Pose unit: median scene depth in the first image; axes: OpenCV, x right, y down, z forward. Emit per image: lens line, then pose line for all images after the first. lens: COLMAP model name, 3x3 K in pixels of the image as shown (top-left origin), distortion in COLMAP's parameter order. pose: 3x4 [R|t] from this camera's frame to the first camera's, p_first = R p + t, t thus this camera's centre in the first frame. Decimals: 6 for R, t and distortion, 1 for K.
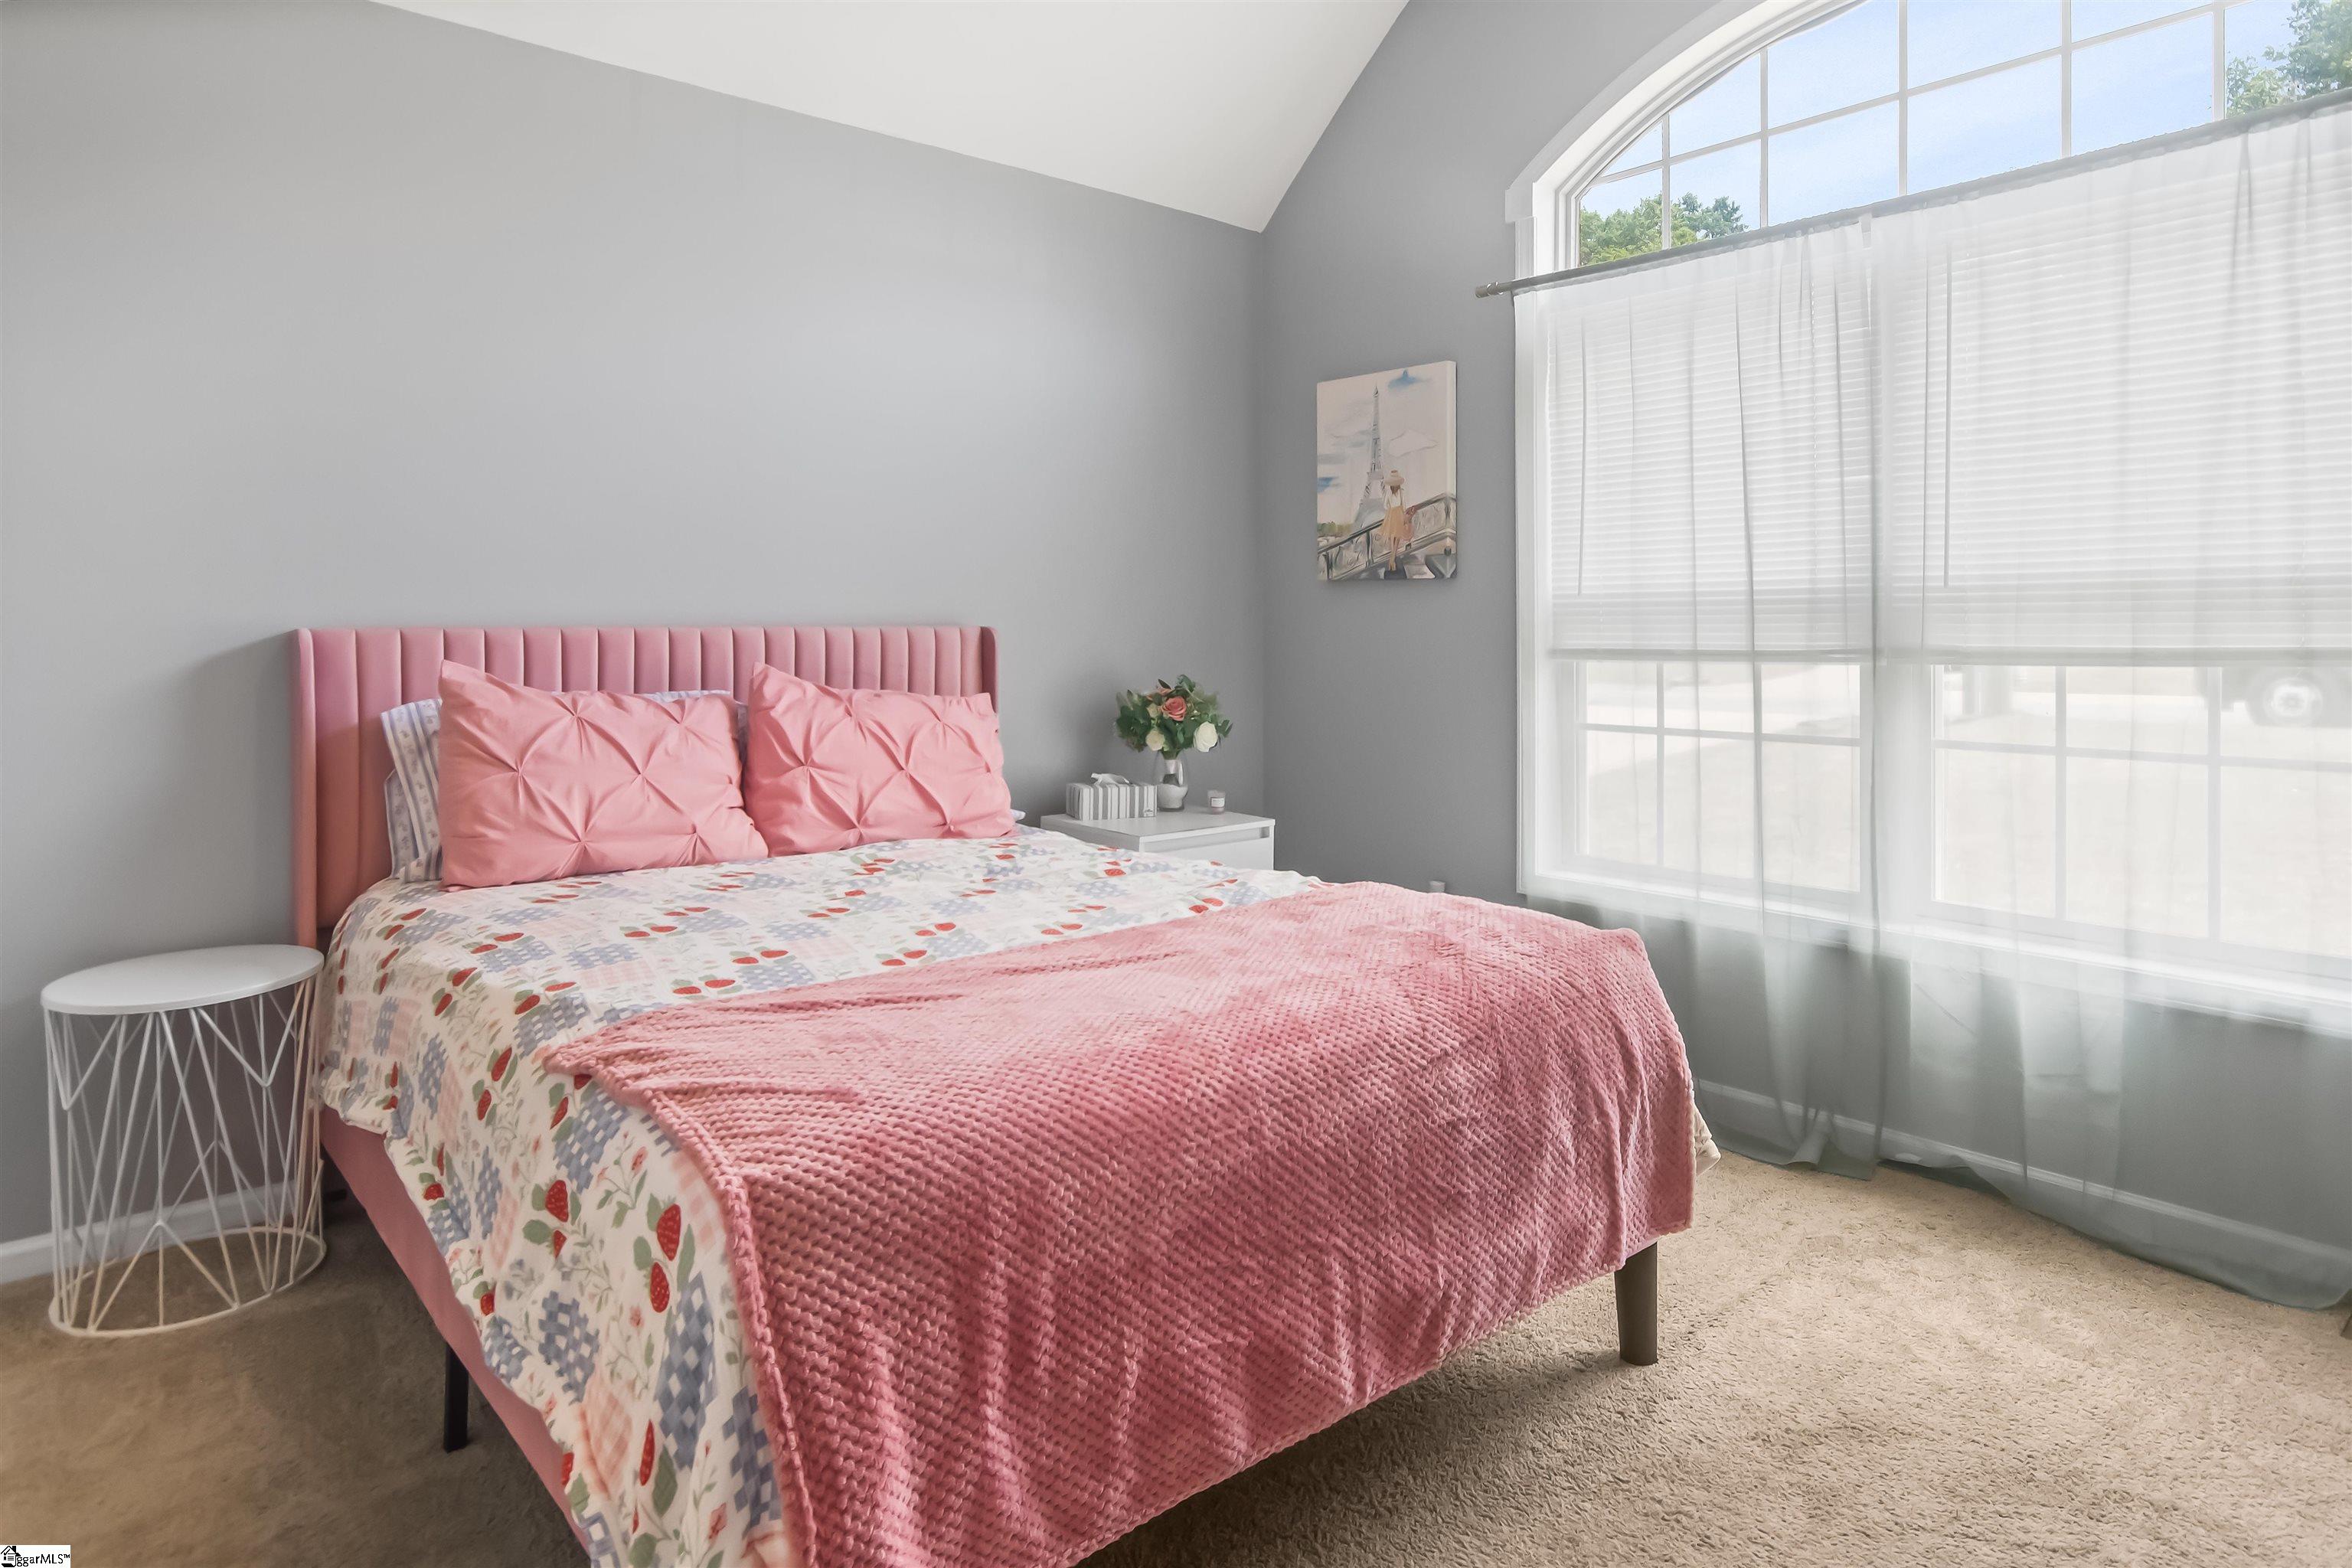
lens RADIAL K [[1390.9, 0, 1185.8], [0, 1390.9, 635.4], [0, 0, 1]] dist [0.002576, 0.000493]
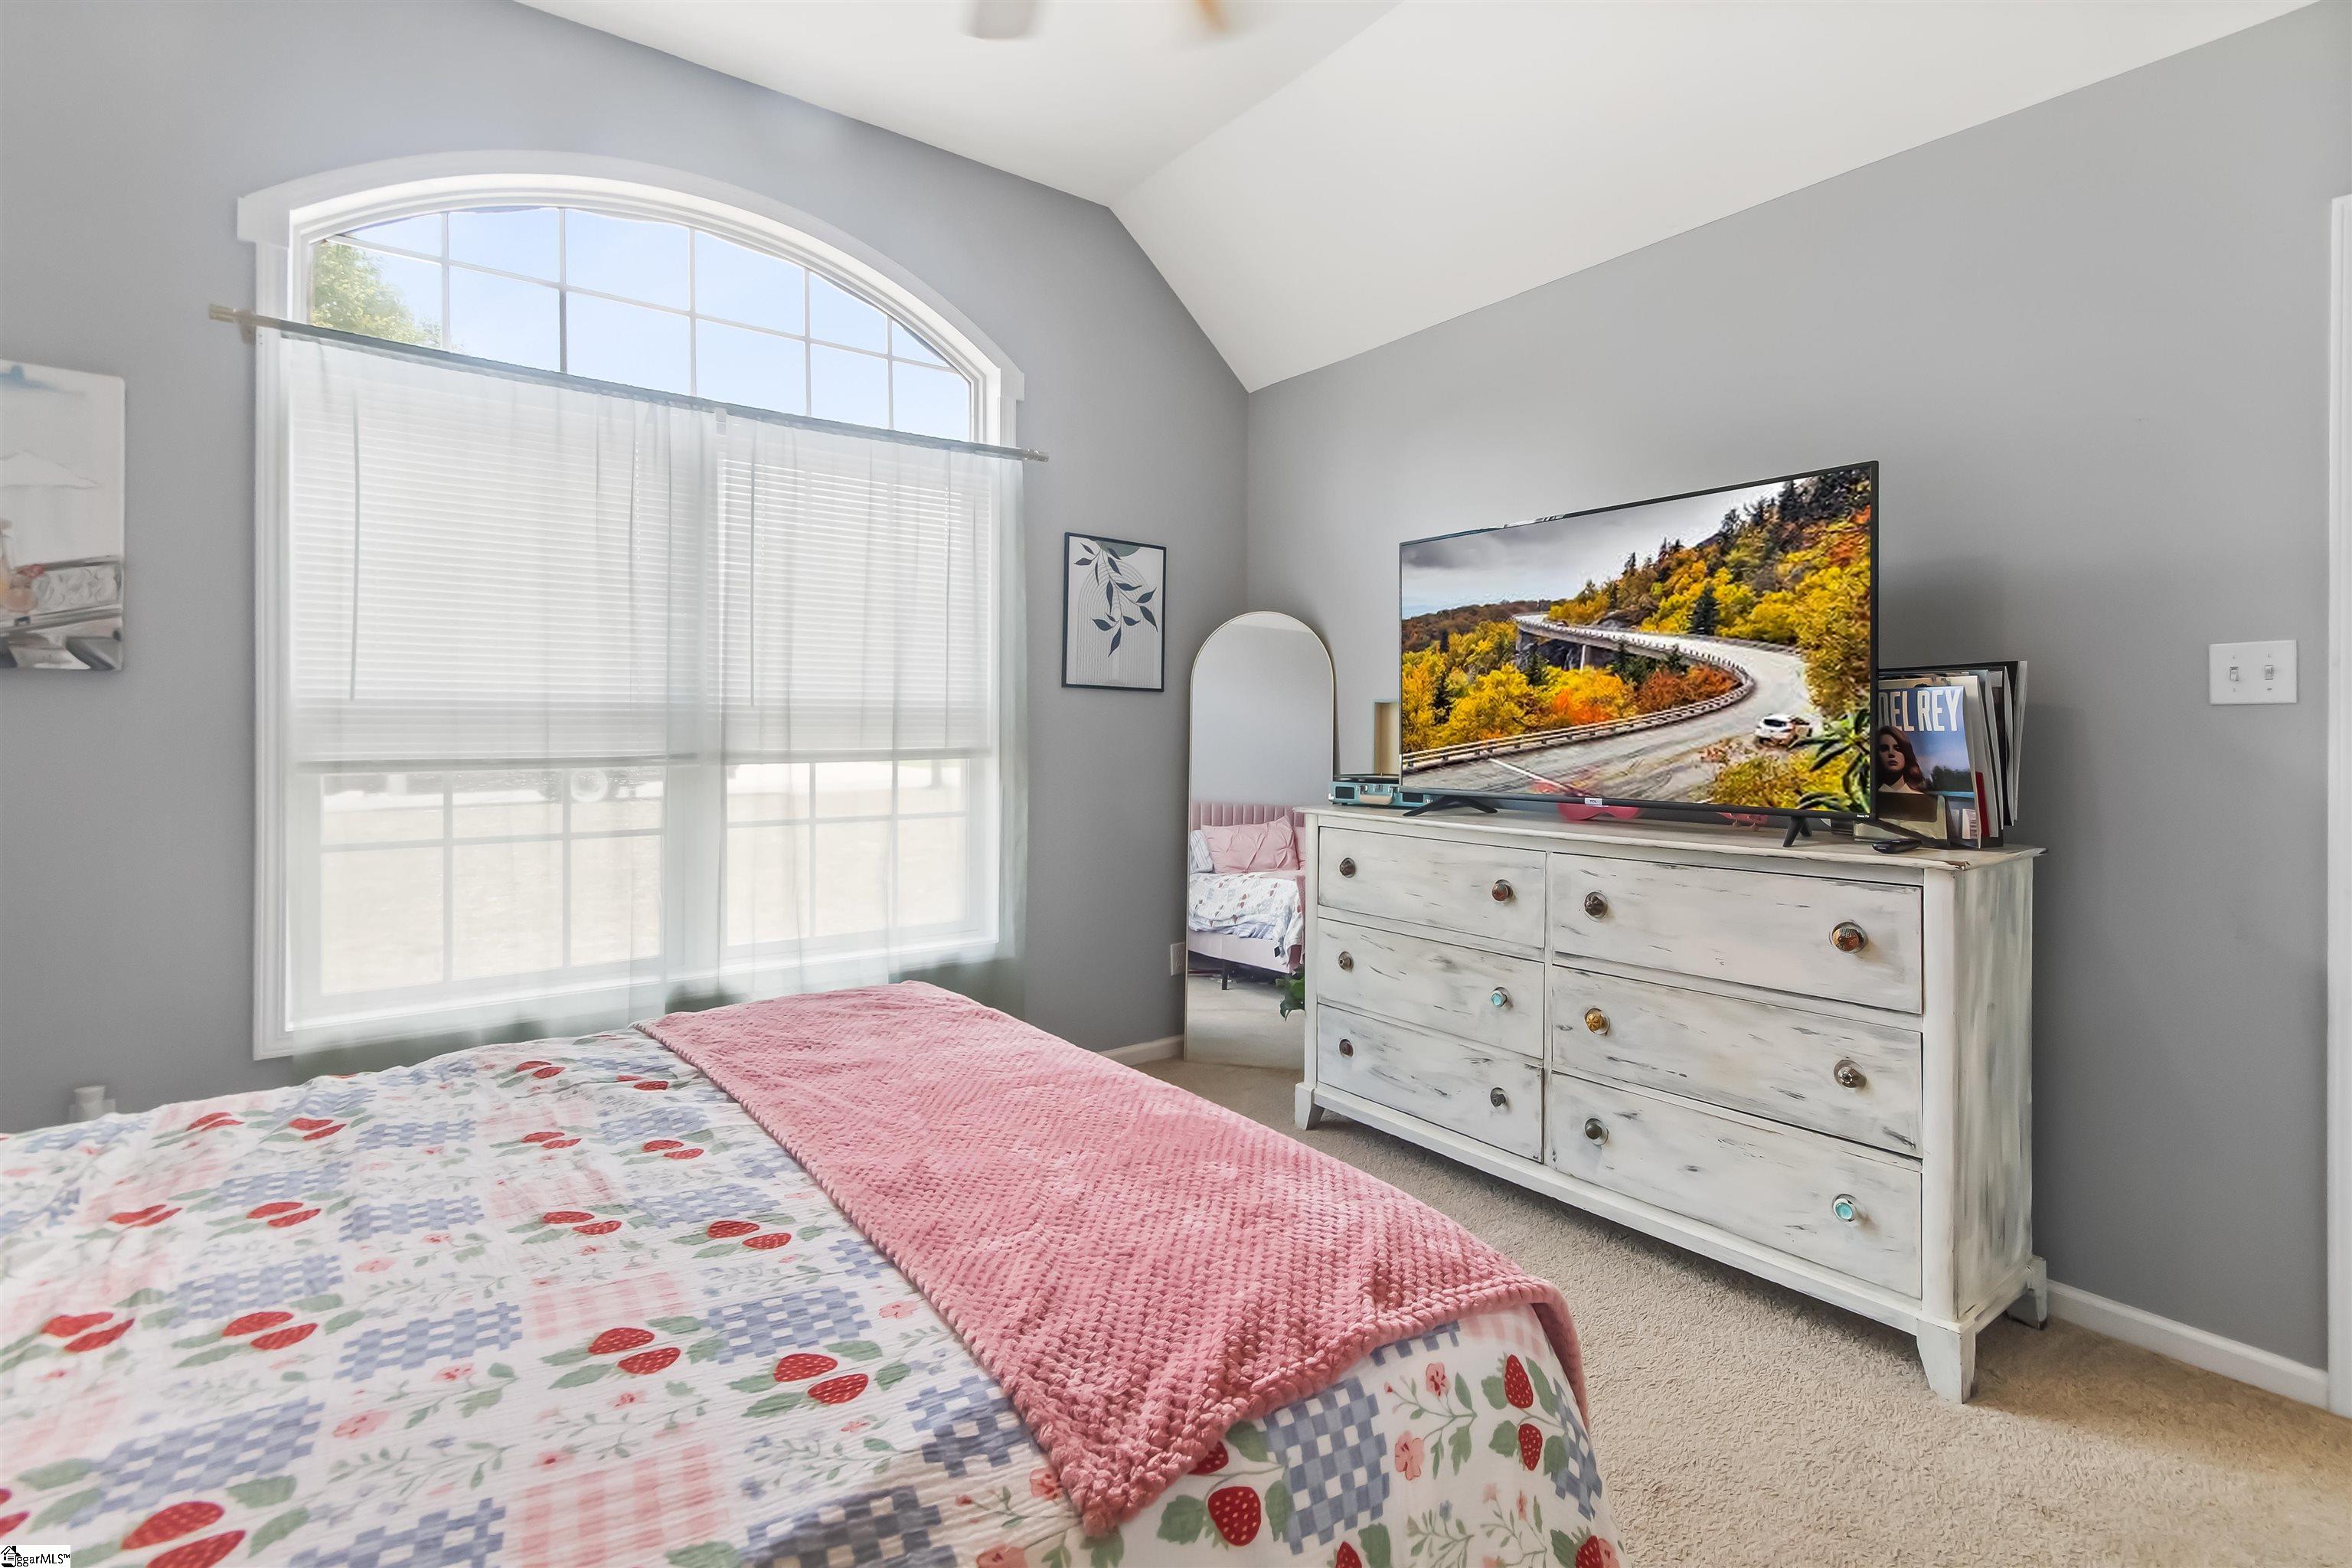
lens RADIAL K [[1115.7, 0, 1181.1], [0, 1115.7, 762.3], [0, 0, 1]] dist [0.004110, 0.000278]
pose [[0.057342, -0.021684, 0.998119, -0.407742], [0.006602, 0.999750, 0.021340, -0.001261], [-0.998333, 0.005366, 0.057471, 0.430115]]
